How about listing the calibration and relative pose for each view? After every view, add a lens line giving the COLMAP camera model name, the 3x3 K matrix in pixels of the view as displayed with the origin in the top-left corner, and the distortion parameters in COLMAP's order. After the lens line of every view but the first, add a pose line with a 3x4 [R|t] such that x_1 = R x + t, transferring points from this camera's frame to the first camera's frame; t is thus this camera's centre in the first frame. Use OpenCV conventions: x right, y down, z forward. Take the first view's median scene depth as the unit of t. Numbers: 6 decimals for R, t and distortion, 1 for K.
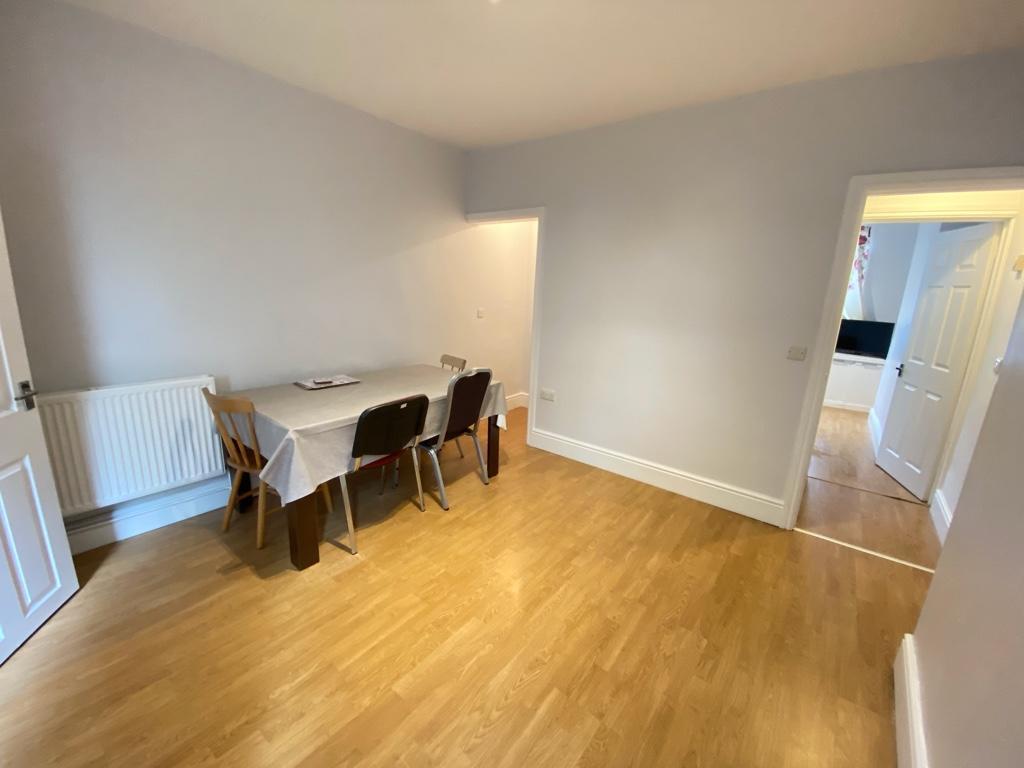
lens RADIAL K [[416.0, 0, 506.2], [0, 416.0, 377.7], [0, 0, 1]] dist [-0.001950, -0.004935]
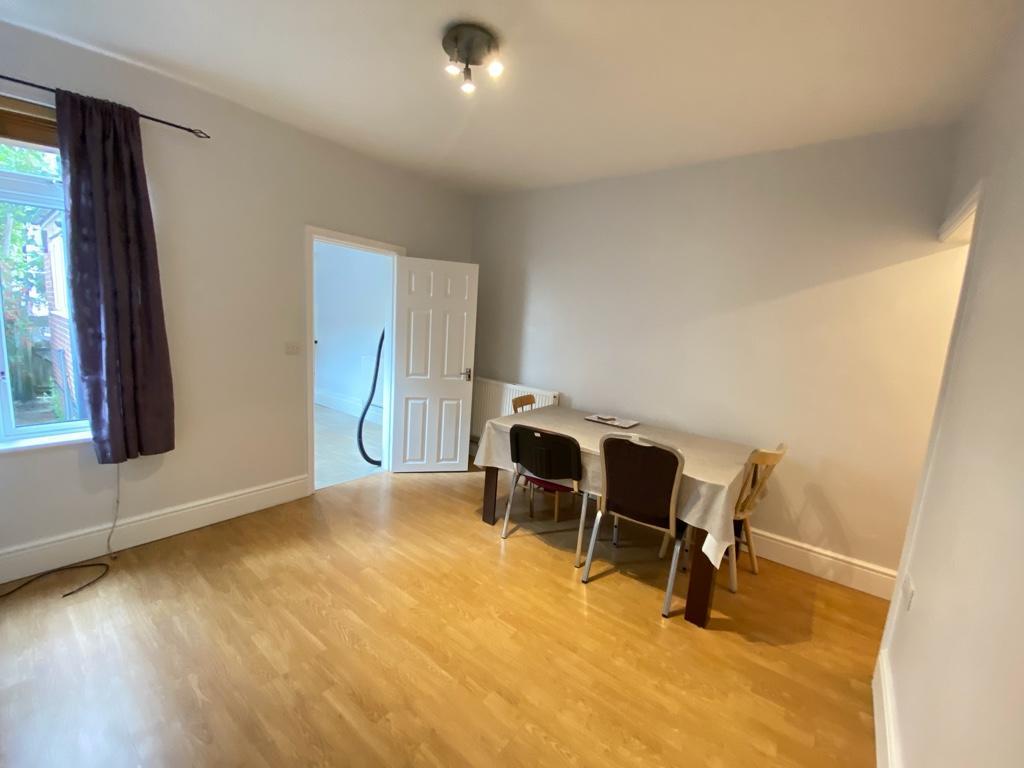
lens RADIAL K [[416.0, 0, 512.5], [0, 416.0, 383.7], [0, 0, 1]] dist [-0.001950, -0.004935]
pose [[0.018035, 0.124381, -0.992071, 0.973533], [-0.285104, 0.951677, 0.114134, -0.198408], [0.958327, 0.280785, 0.052626, 1.005783]]
